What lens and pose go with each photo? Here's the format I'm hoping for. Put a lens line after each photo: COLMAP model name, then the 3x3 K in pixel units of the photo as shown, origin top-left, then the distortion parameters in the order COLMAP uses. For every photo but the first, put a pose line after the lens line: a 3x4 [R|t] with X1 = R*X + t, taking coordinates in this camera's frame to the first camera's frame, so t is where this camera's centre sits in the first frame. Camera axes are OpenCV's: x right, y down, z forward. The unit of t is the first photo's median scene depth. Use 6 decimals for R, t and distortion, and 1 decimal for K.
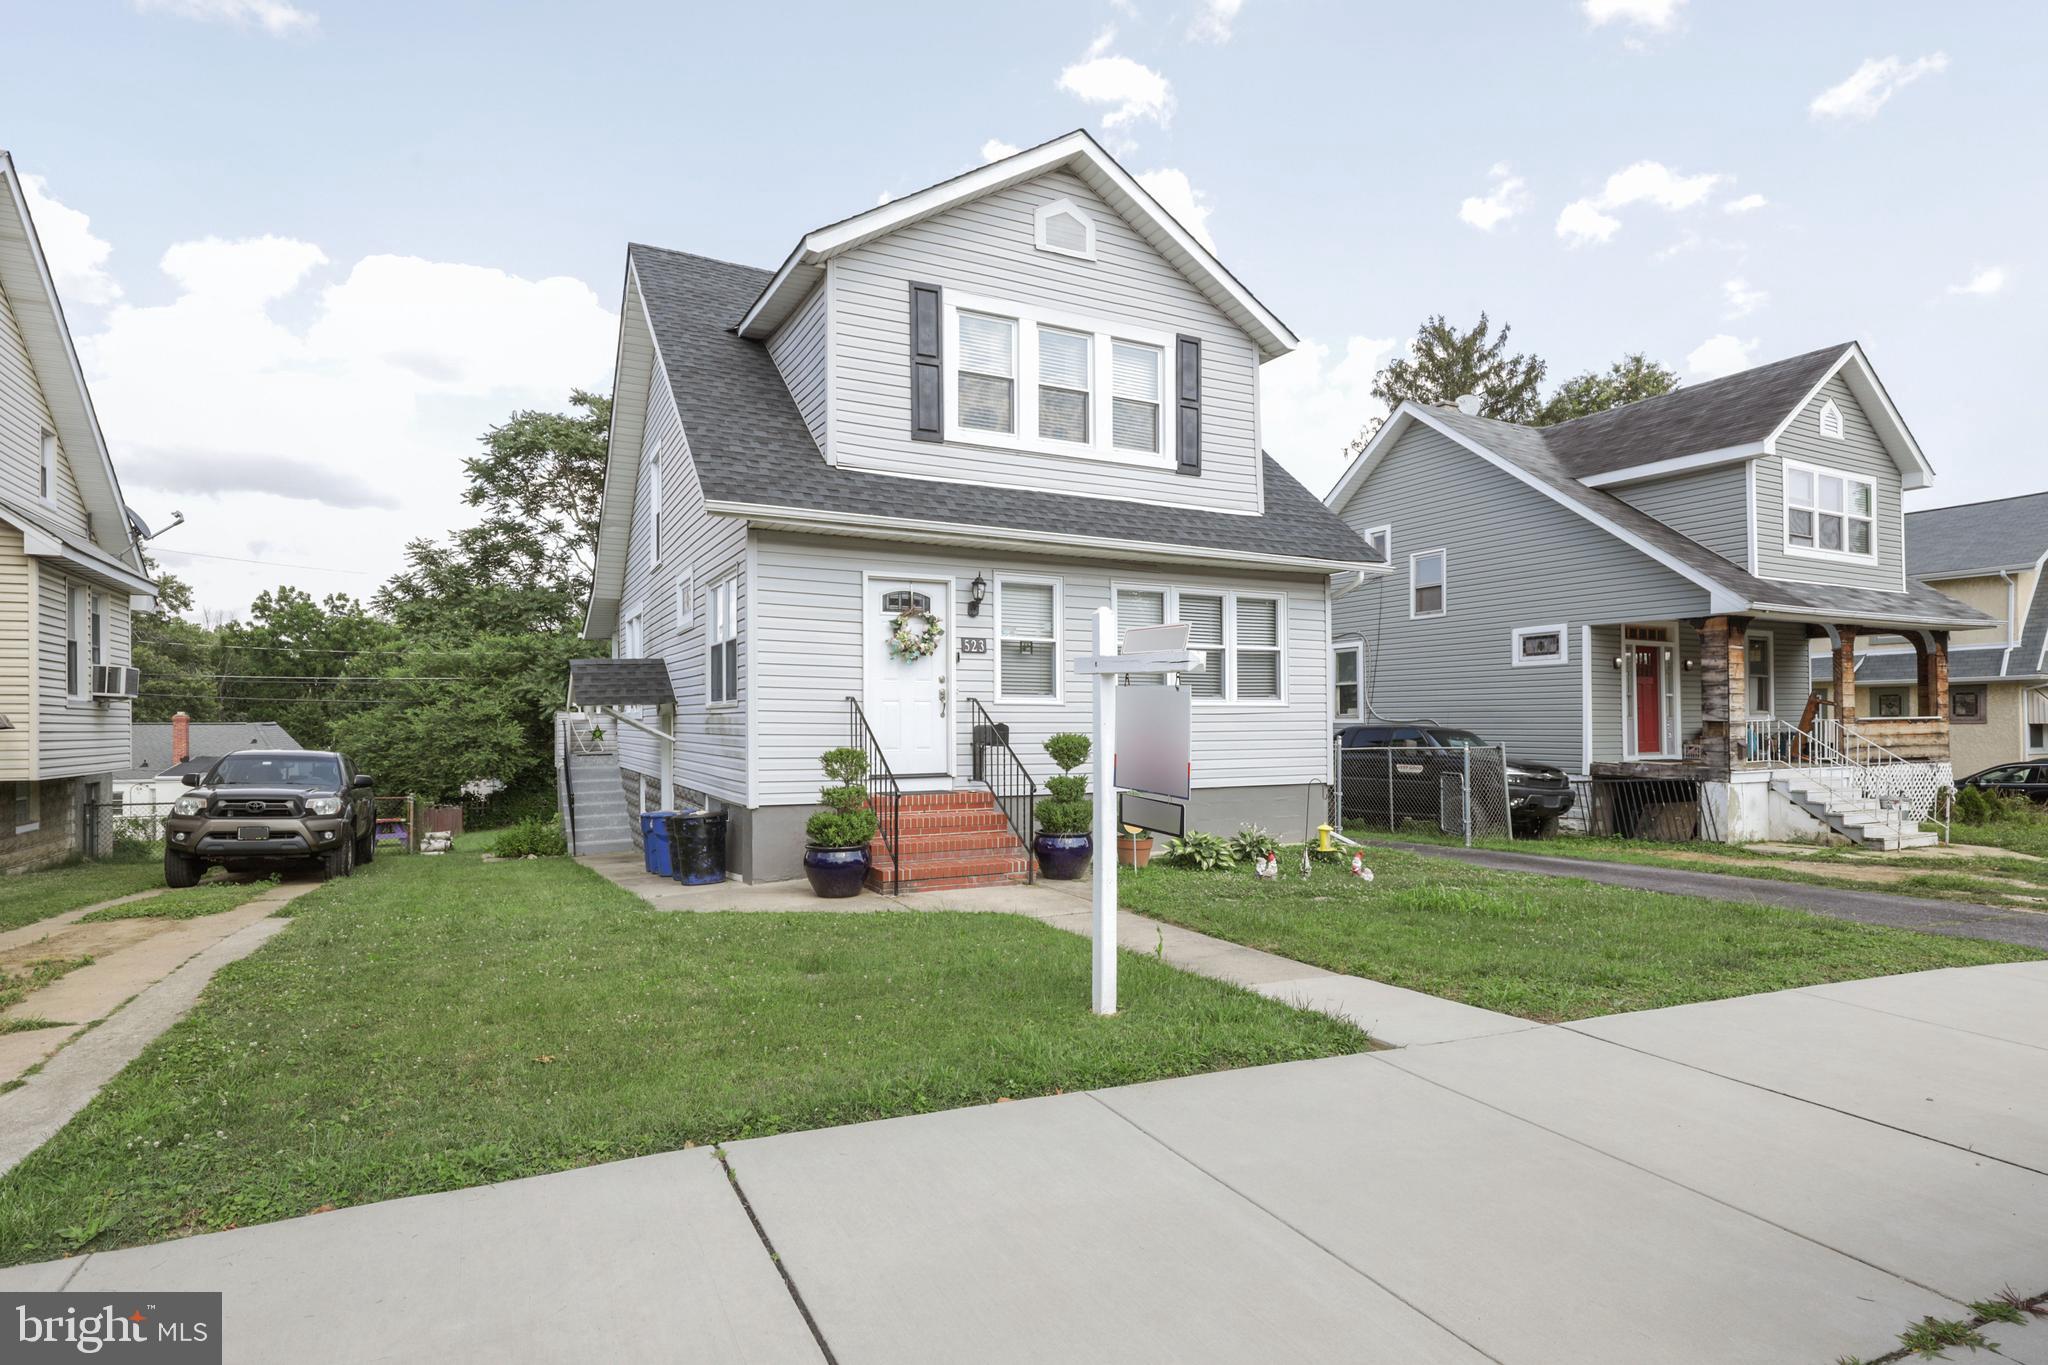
lens RADIAL K [[1070.8, 0, 1025.5], [0, 1070.8, 725.5], [0, 0, 1]] dist [-0.005053, 0.000090]
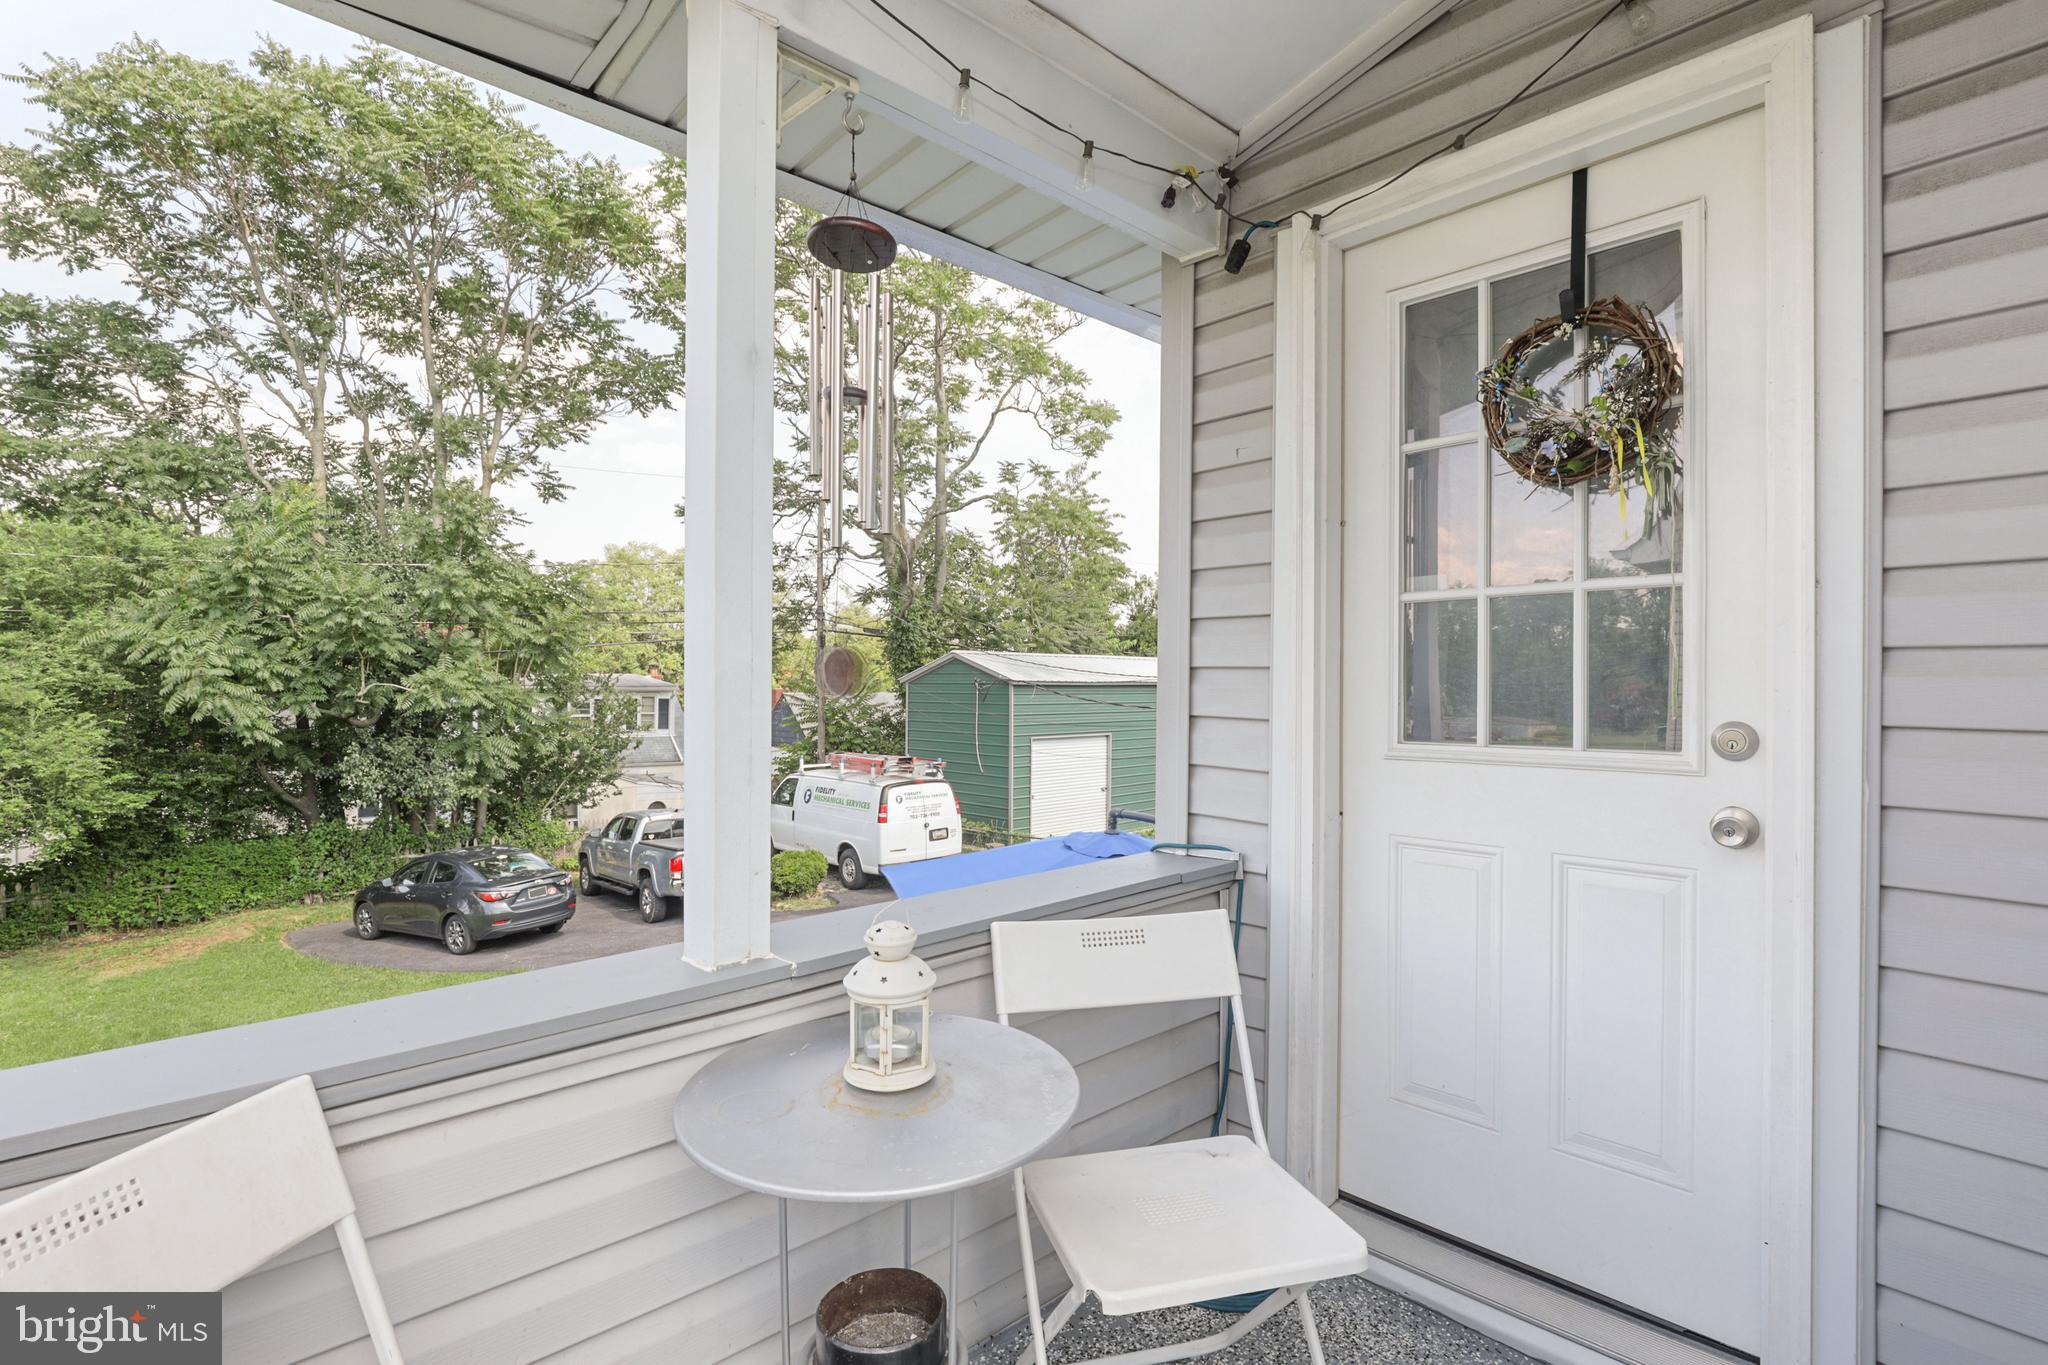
lens RADIAL K [[973.5, 0, 1024.0], [0, 973.5, 682.5], [0, 0, 1]] dist [0.004493, 0.002060]
pose [[0.967948, 0.010961, 0.250913, -0.591111], [-0.011979, 0.999925, 0.002528, -0.061330], [-0.250866, -0.005453, 0.968006, 1.473349]]
